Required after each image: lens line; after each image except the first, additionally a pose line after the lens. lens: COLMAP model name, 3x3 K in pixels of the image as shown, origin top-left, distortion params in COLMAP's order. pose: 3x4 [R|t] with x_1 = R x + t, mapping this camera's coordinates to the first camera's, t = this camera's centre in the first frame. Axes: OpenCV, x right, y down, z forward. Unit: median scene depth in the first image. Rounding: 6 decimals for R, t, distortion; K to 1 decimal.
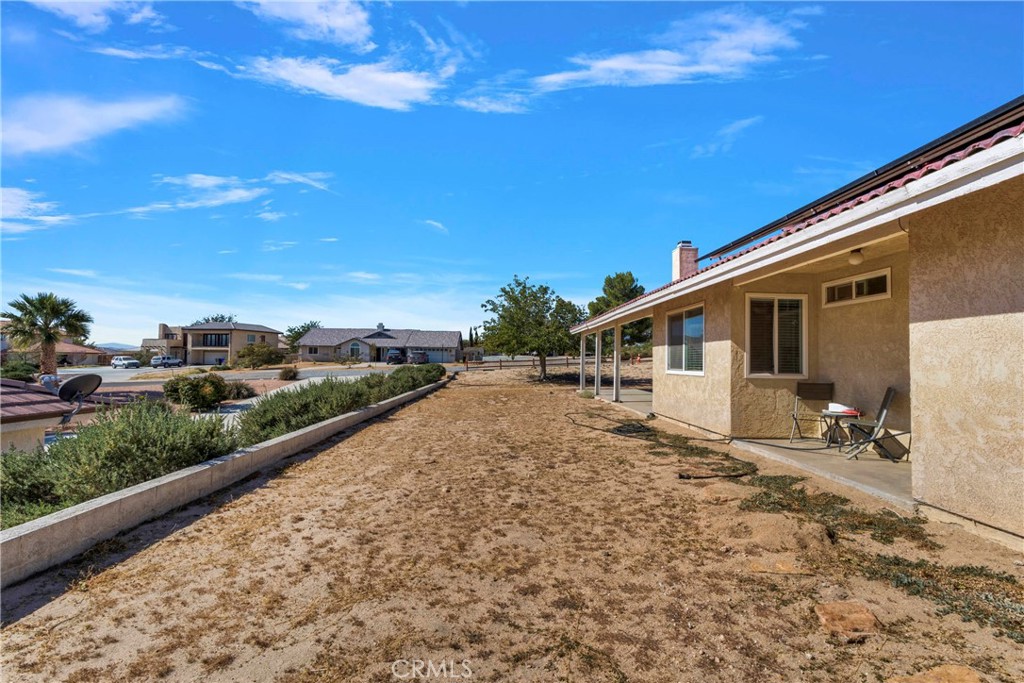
lens RADIAL K [[476.6, 0, 513.2], [0, 476.6, 358.4], [0, 0, 1]] dist [-0.000721, 0.000188]
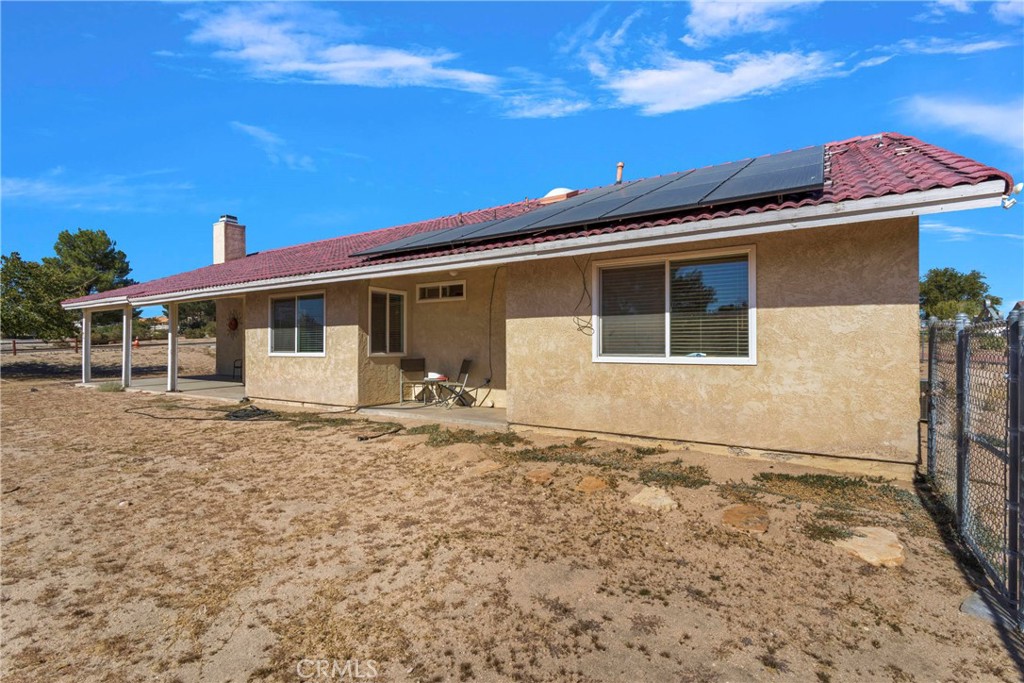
lens RADIAL K [[476.6, 0, 513.2], [0, 476.6, 358.4], [0, 0, 1]] dist [-0.000721, 0.000188]
pose [[0.577478, -0.032196, 0.815771, -0.482925], [0.003484, 0.999310, 0.036973, 0.003201], [-0.816399, -0.018509, 0.577192, 0.001206]]
